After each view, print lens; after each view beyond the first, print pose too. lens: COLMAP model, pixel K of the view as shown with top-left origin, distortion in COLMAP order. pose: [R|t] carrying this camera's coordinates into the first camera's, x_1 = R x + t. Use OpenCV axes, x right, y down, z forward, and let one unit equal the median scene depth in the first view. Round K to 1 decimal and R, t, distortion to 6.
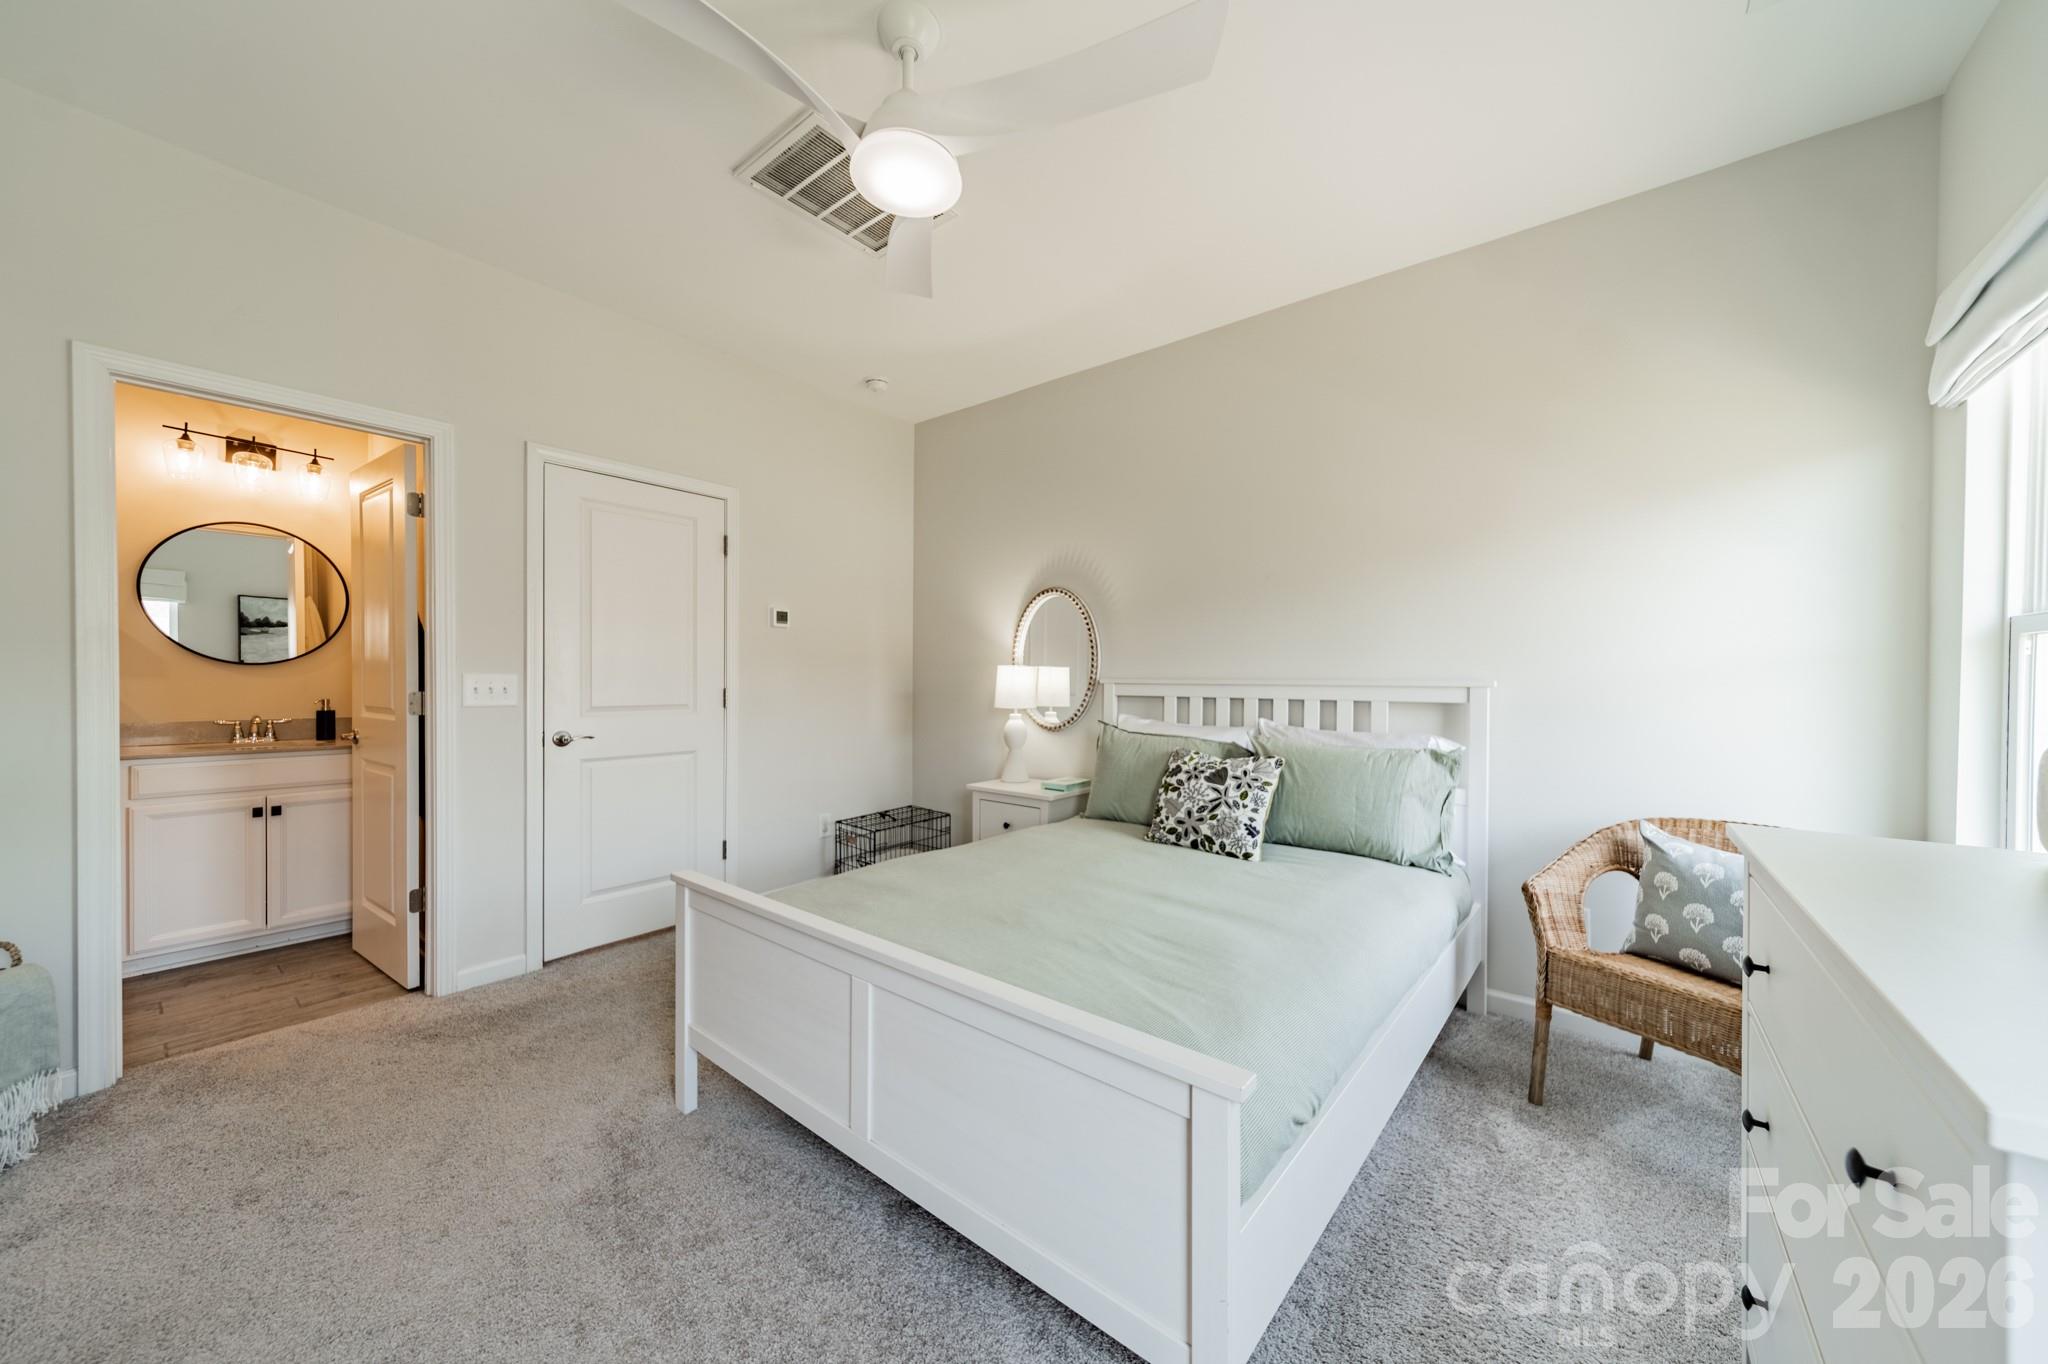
lens RADIAL K [[717.5, 0, 1035.5], [0, 717.5, 687.4], [0, 0, 1]] dist [0.008710, -0.000437]
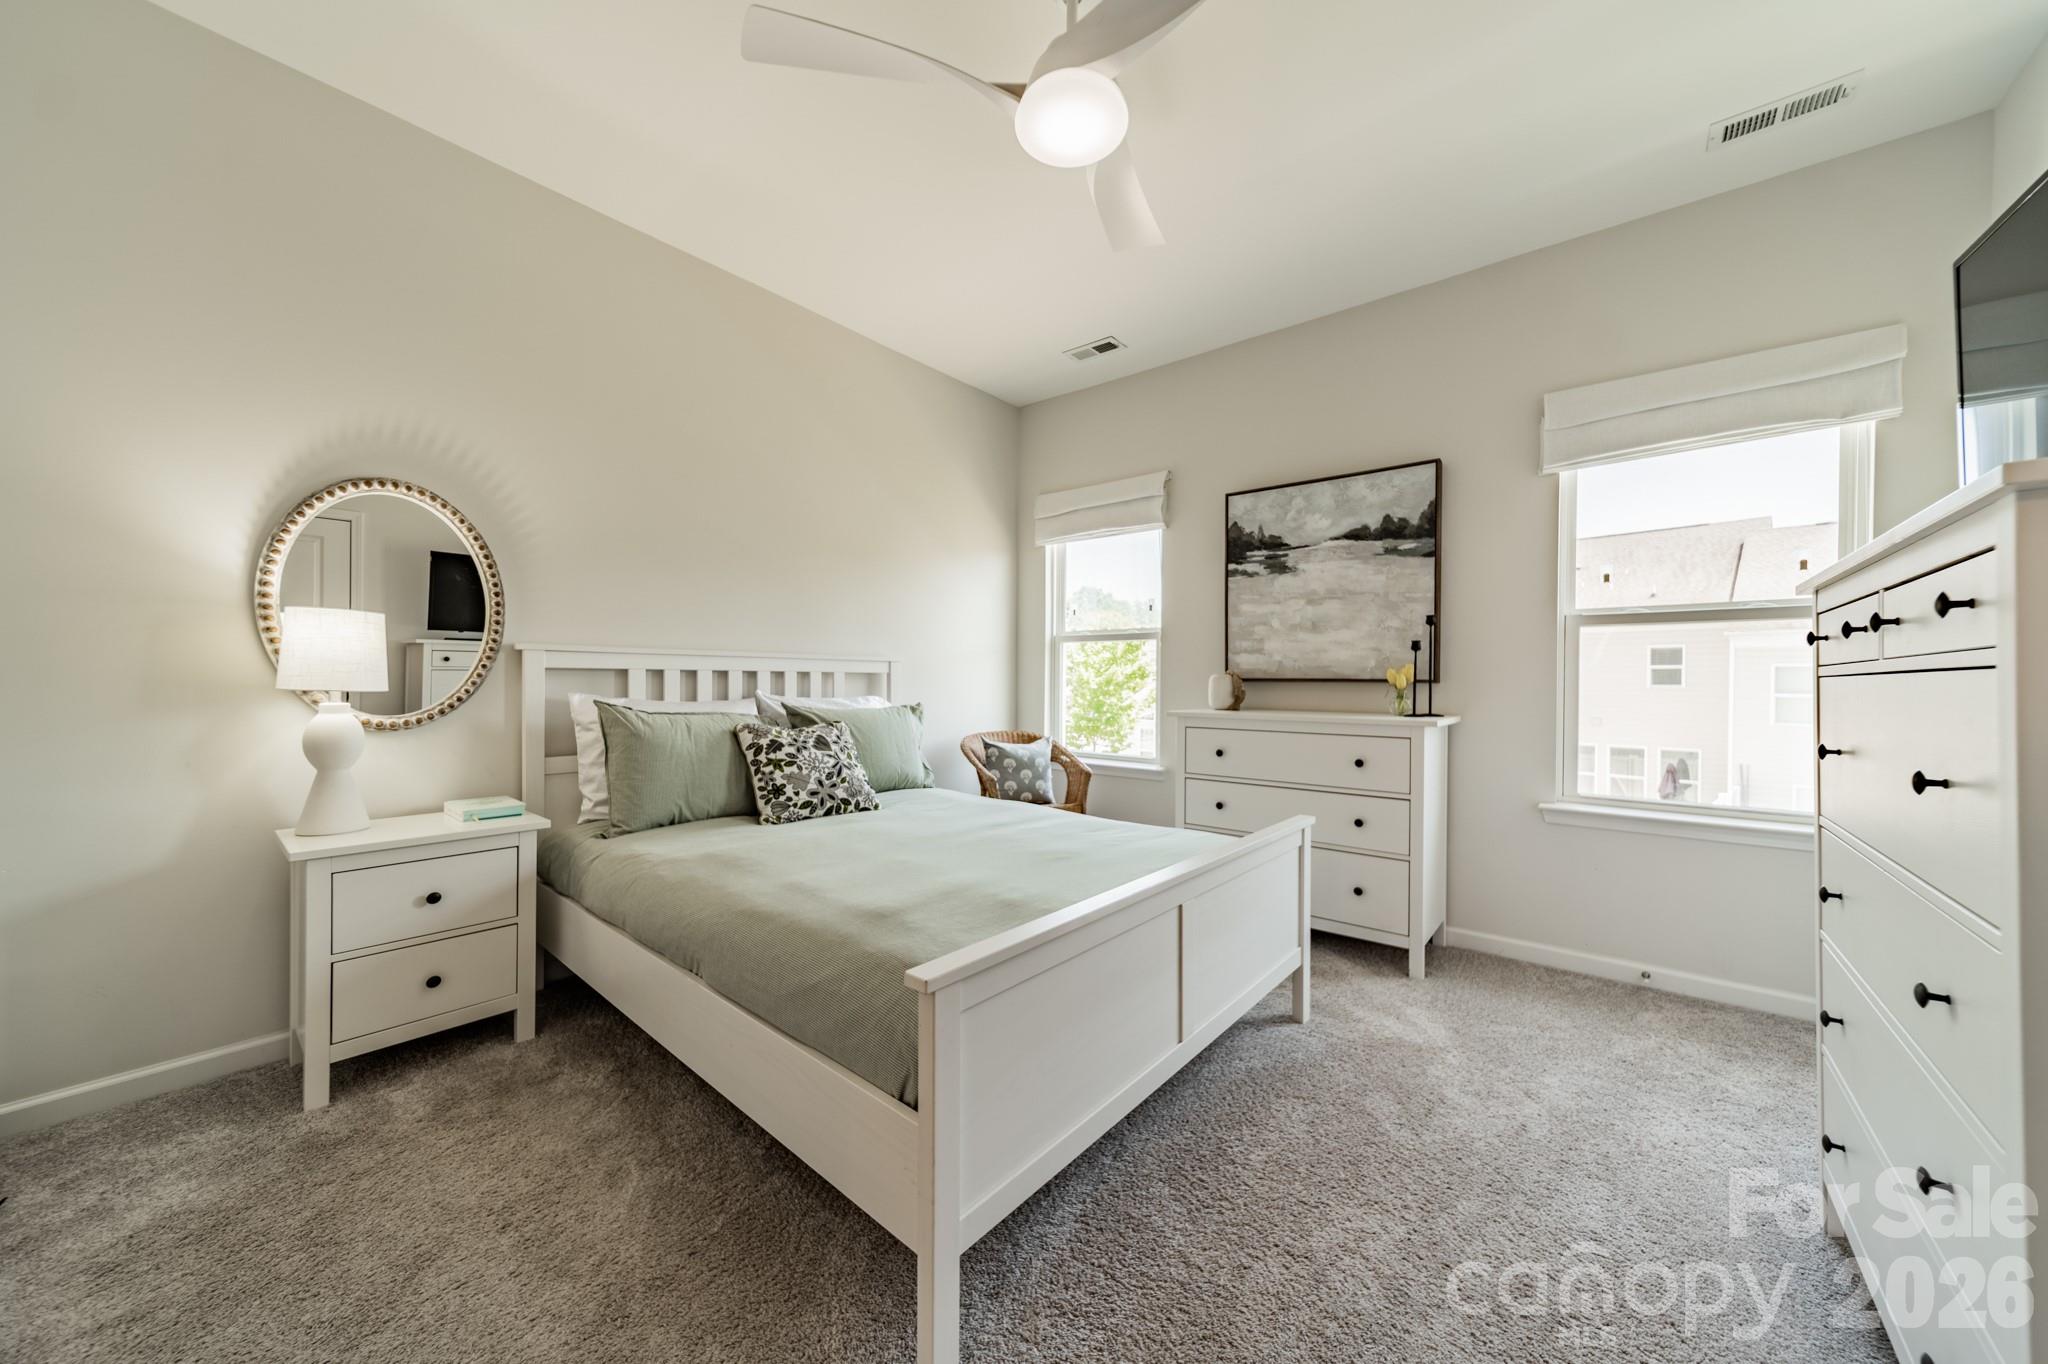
lens RADIAL K [[717.5, 0, 1036.0], [0, 717.5, 675.4], [0, 0, 1]] dist [0.008710, -0.000437]
pose [[0.018276, -0.003861, 0.999826, -0.803366], [-0.001130, 0.999992, 0.003882, 0.022028], [-0.999832, -0.001200, 0.018272, 0.698917]]
